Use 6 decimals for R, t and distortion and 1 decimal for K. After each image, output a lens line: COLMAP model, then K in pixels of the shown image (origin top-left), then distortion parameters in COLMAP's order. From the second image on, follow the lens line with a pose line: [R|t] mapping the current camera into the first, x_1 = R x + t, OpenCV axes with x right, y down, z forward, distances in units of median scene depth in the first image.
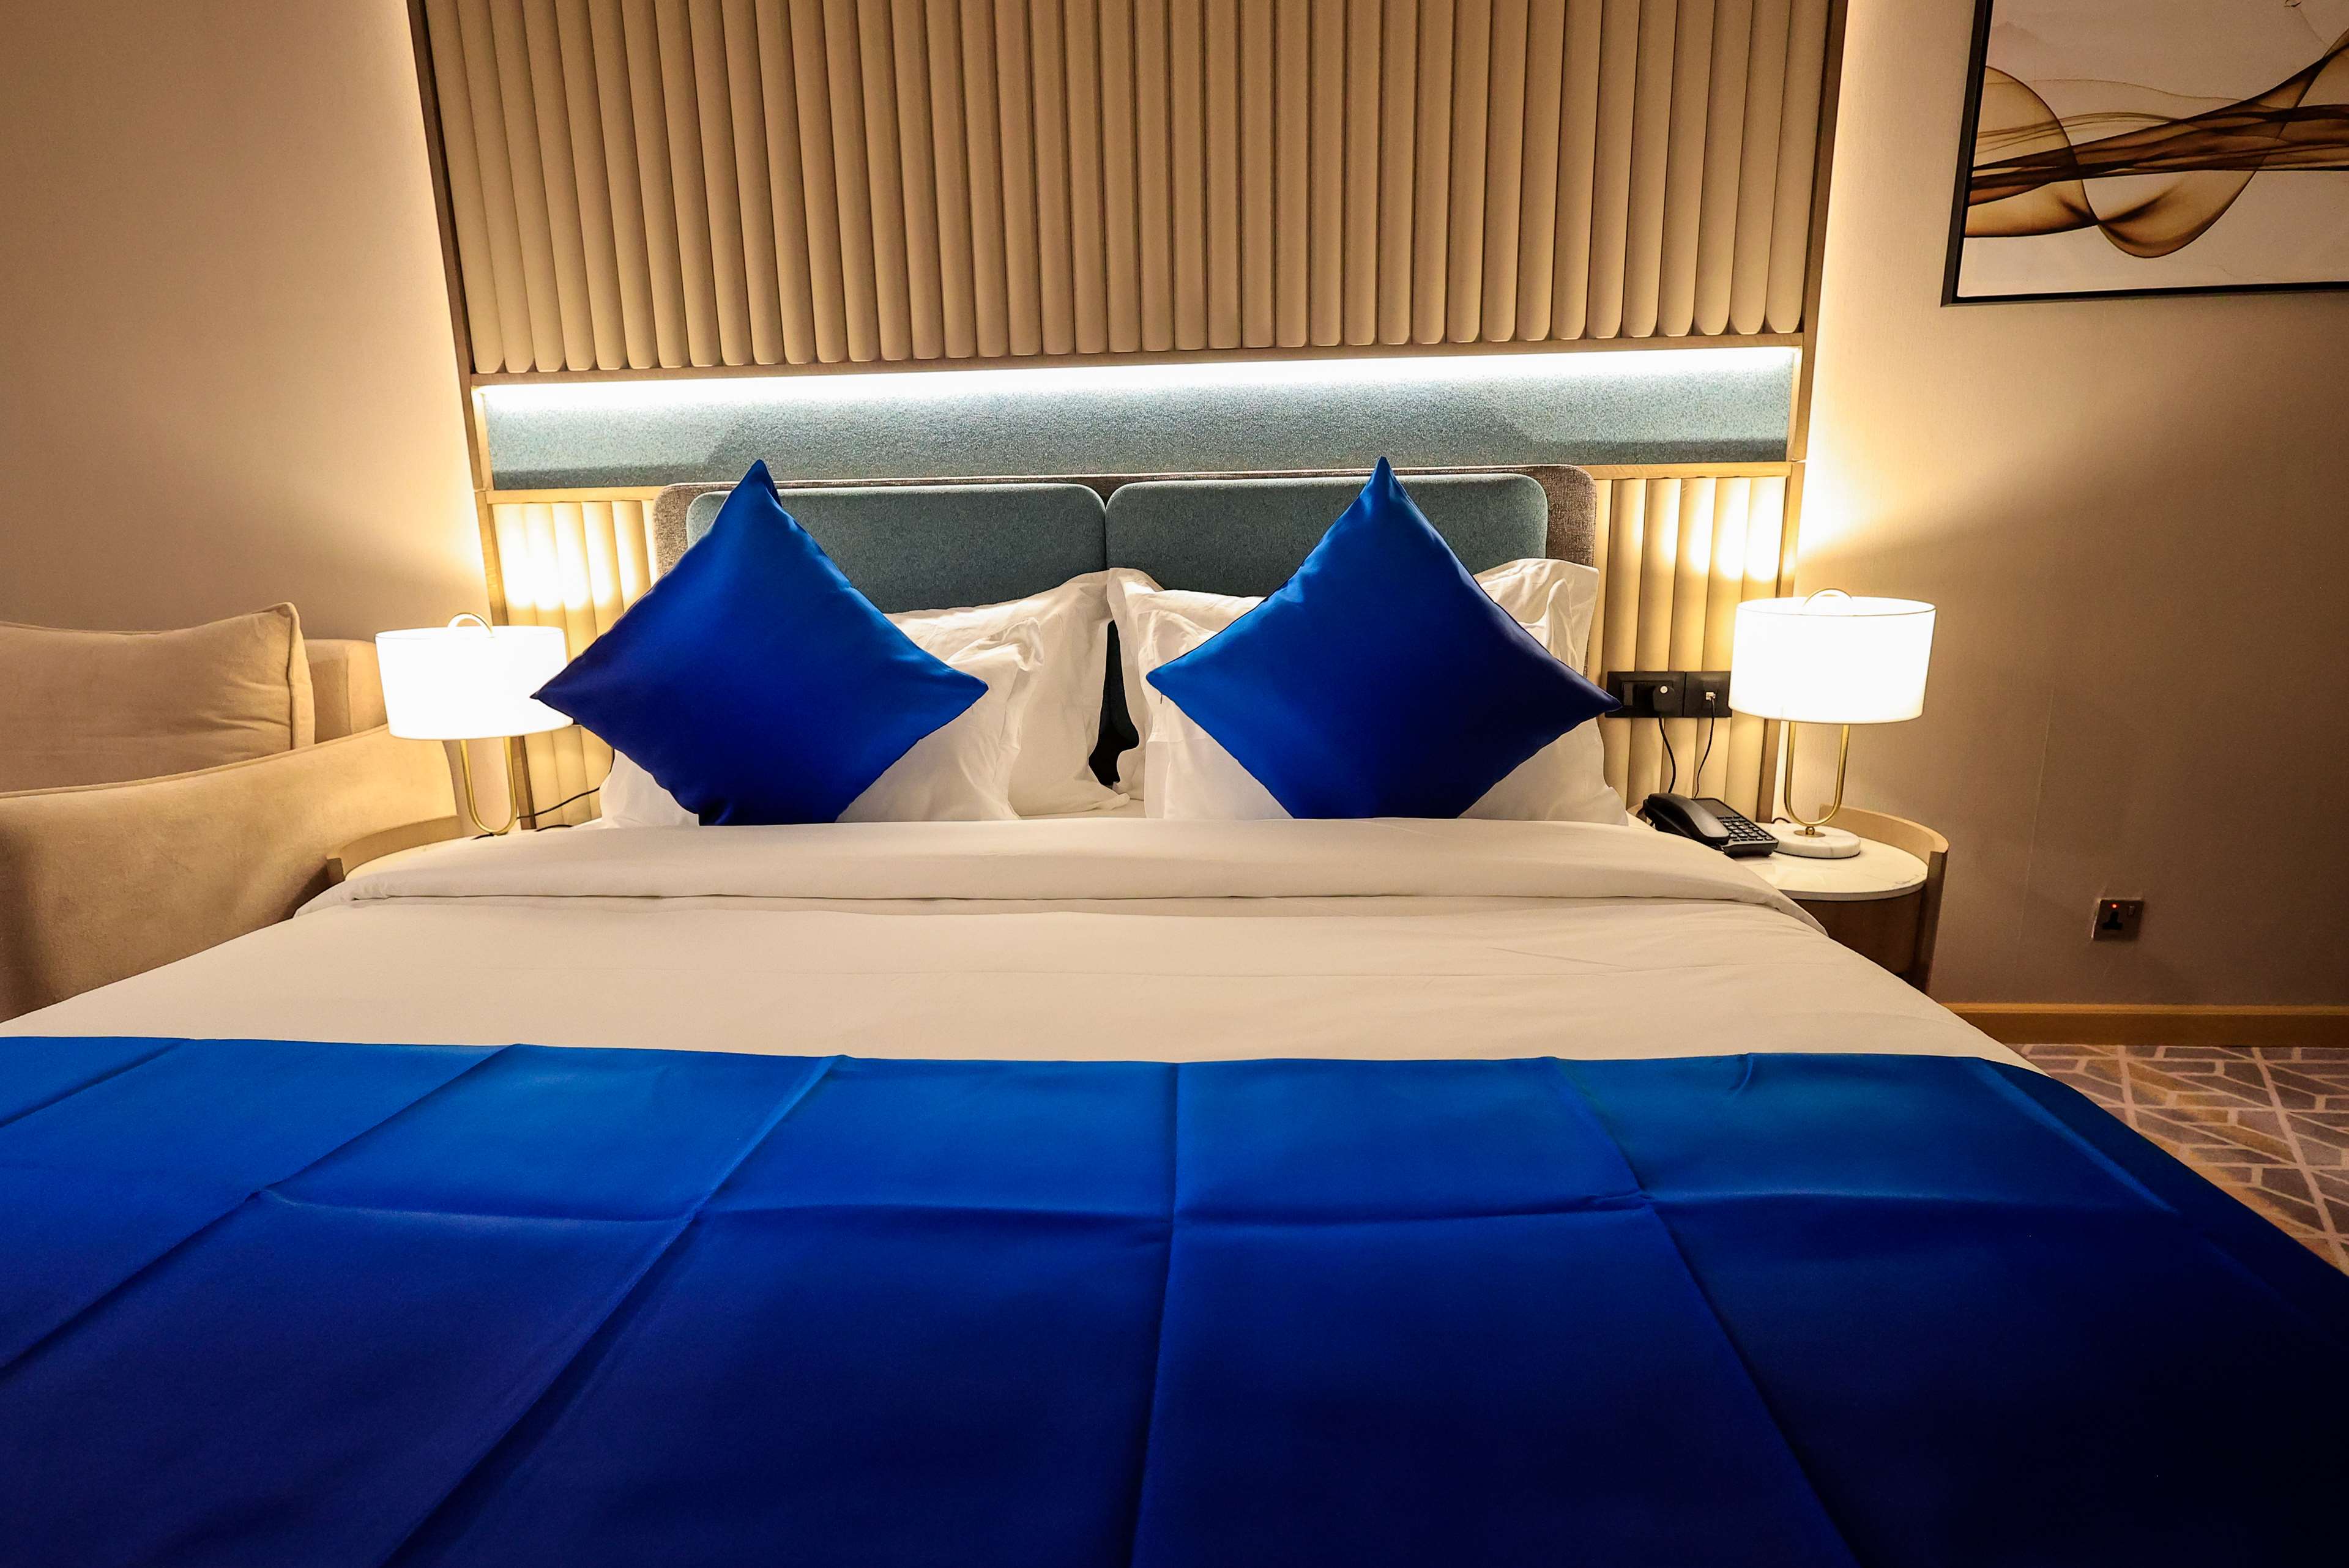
lens RADIAL K [[1112.8, 0, 1174.5], [0, 1112.8, 784.0], [0, 0, 1]] dist [-0.005226, 0.000127]
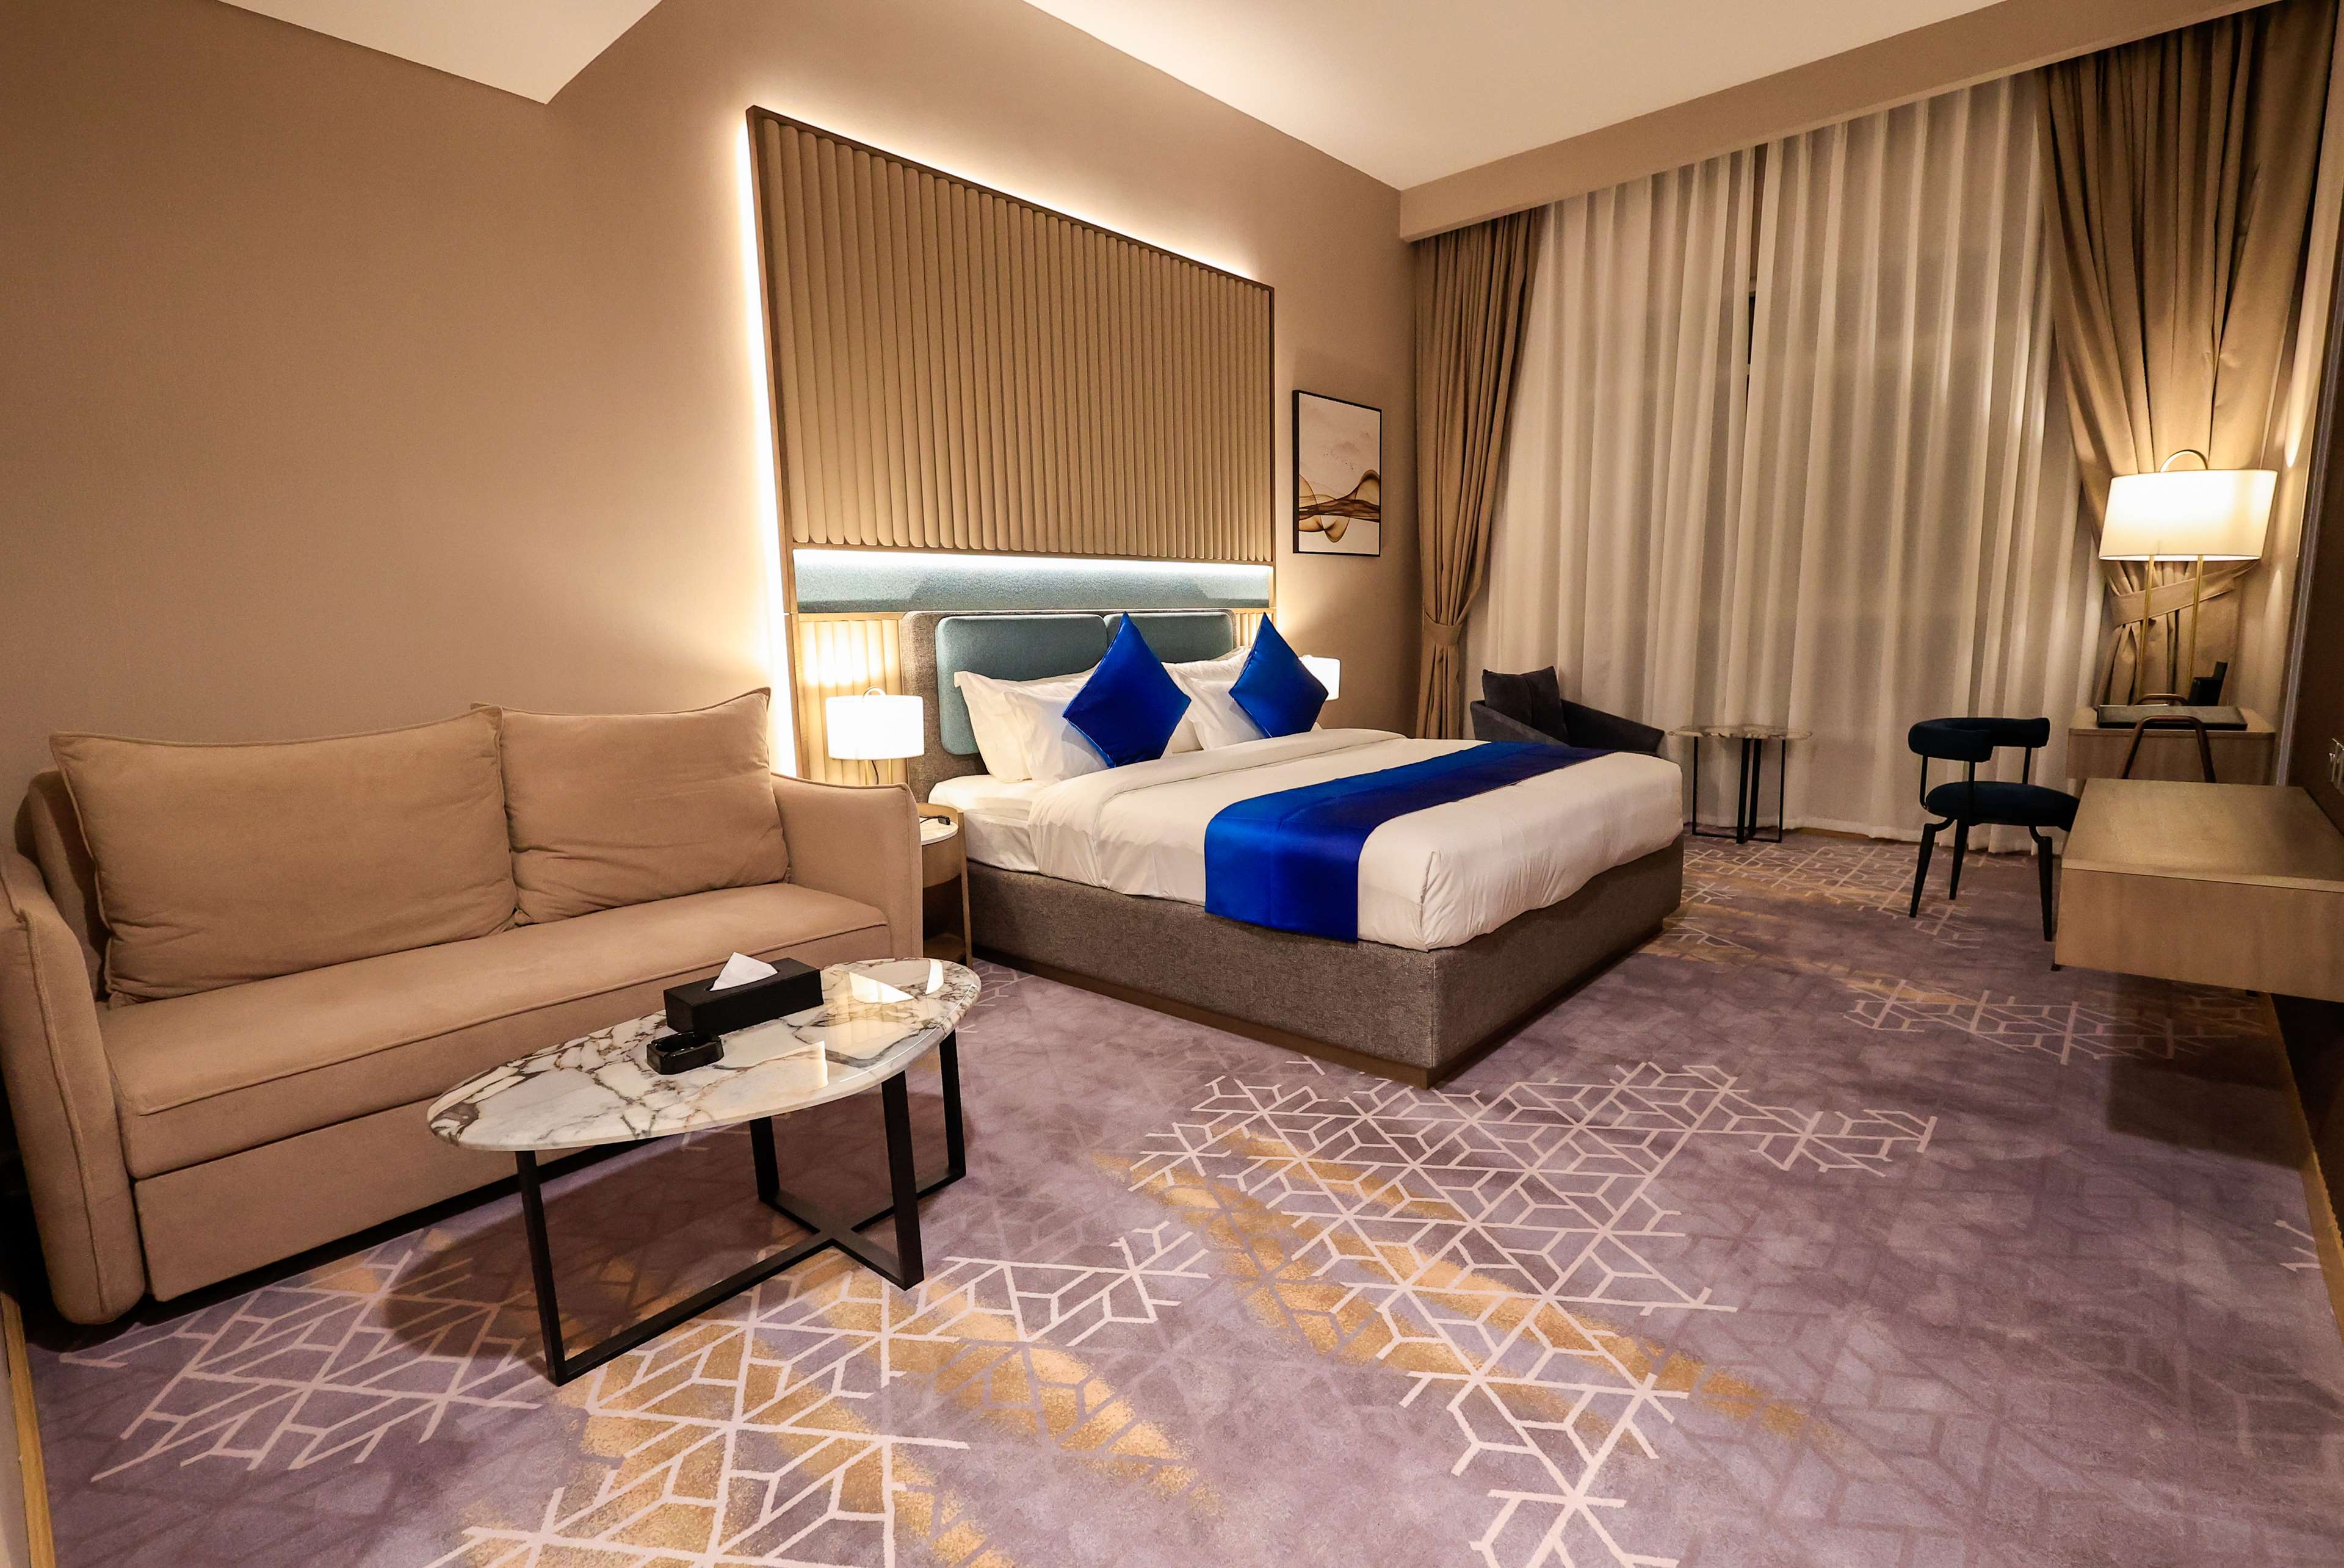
lens RADIAL K [[1069.2, 0, 1172.0], [0, 1069.2, 784.0], [0, 0, 1]] dist [-0.003339, -0.000331]
pose [[0.615494, -0.113606, 0.779911, -1.629519], [0.196624, 0.980401, -0.012362, 0.103692], [-0.763221, 0.160958, 0.625768, -0.339953]]
